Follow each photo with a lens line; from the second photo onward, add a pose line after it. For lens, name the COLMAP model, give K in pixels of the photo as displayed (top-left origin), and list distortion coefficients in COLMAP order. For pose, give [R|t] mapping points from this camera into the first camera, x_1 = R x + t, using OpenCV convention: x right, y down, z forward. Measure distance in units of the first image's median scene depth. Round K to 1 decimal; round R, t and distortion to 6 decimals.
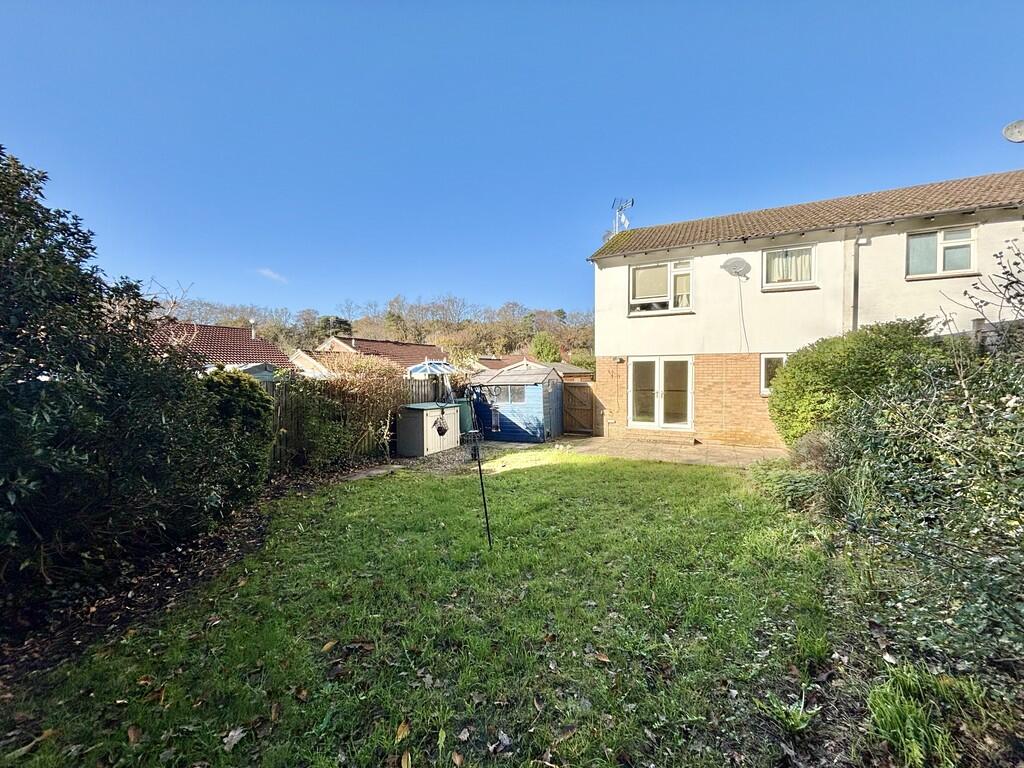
lens RADIAL K [[410.6, 0, 513.6], [0, 410.6, 385.1], [0, 0, 1]] dist [-0.001870, -0.000177]
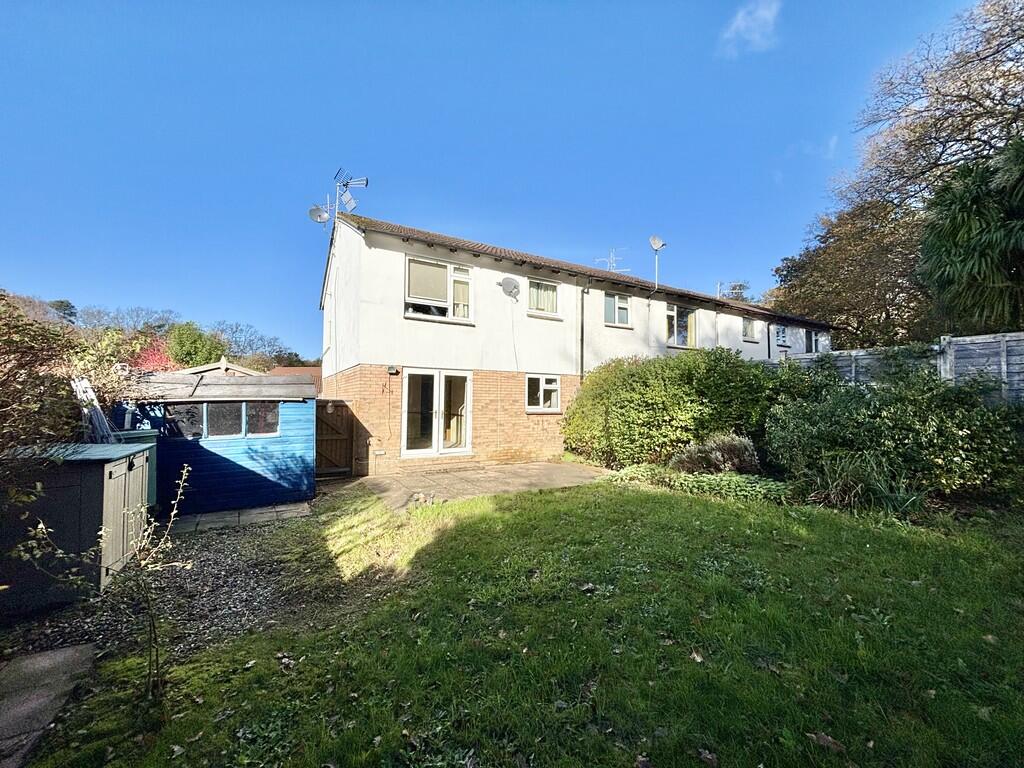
lens RADIAL K [[410.6, 0, 510.4], [0, 410.6, 383.4], [0, 0, 1]] dist [-0.001870, -0.000177]
pose [[0.538204, 0.046777, 0.841516, -0.280921], [0.019631, 0.997492, -0.068002, 0.019453], [-0.842586, 0.053119, 0.535936, 0.427802]]
